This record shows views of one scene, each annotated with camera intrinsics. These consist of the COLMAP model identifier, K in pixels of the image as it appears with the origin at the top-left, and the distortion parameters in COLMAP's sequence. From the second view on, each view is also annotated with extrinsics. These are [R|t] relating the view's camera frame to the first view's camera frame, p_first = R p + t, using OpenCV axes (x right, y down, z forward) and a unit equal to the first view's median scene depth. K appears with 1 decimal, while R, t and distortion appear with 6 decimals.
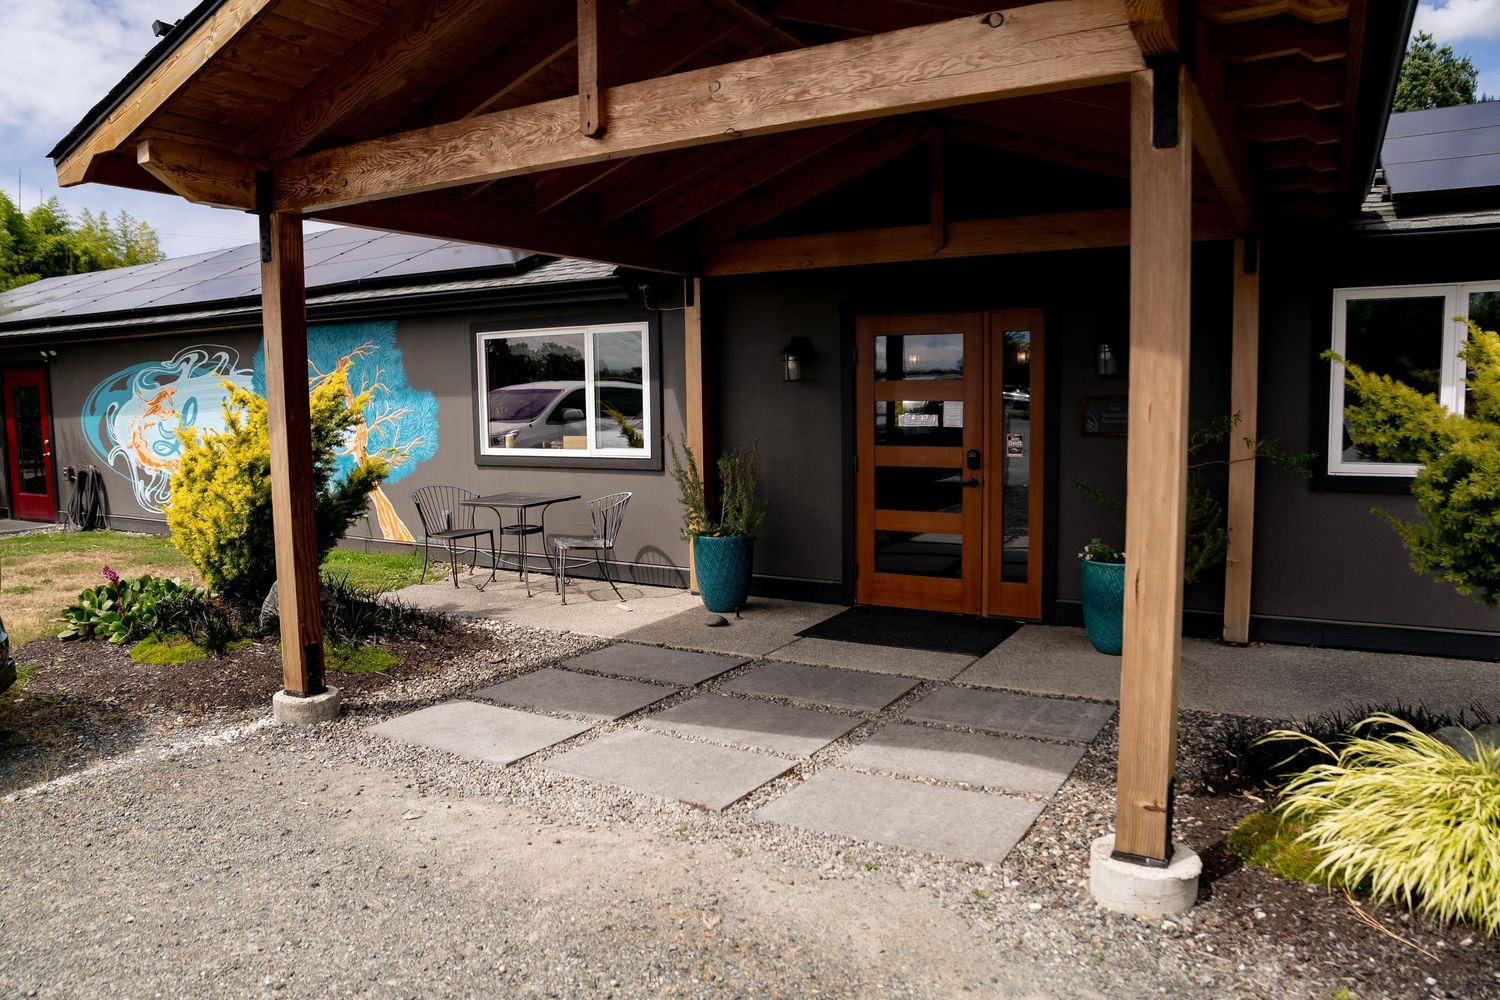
lens RADIAL K [[1065.0, 0, 742.0], [0, 1065.0, 488.6], [0, 0, 1]] dist [-0.116509, 0.060738]
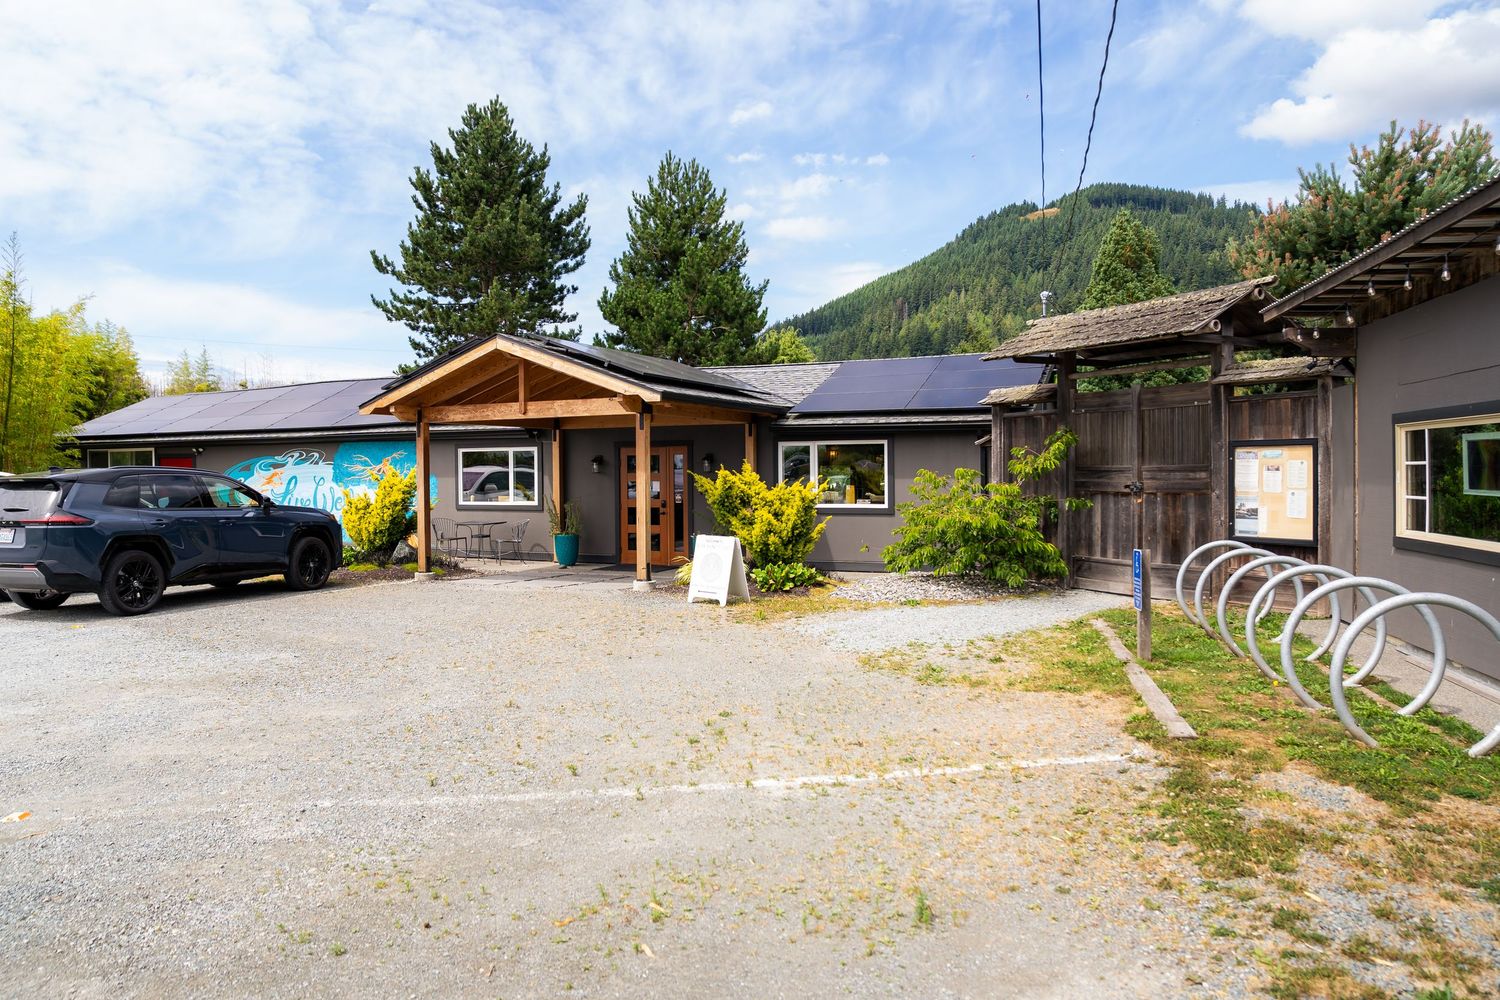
lens RADIAL K [[1065.0, 0, 752.1], [0, 1065.0, 502.4], [0, 0, 1]] dist [-0.116509, 0.060738]
pose [[0.993832, 0.005104, 0.110781, 0.120613], [0.001668, 0.998140, -0.060948, 0.105077], [-0.110886, 0.060757, 0.991974, -1.320982]]
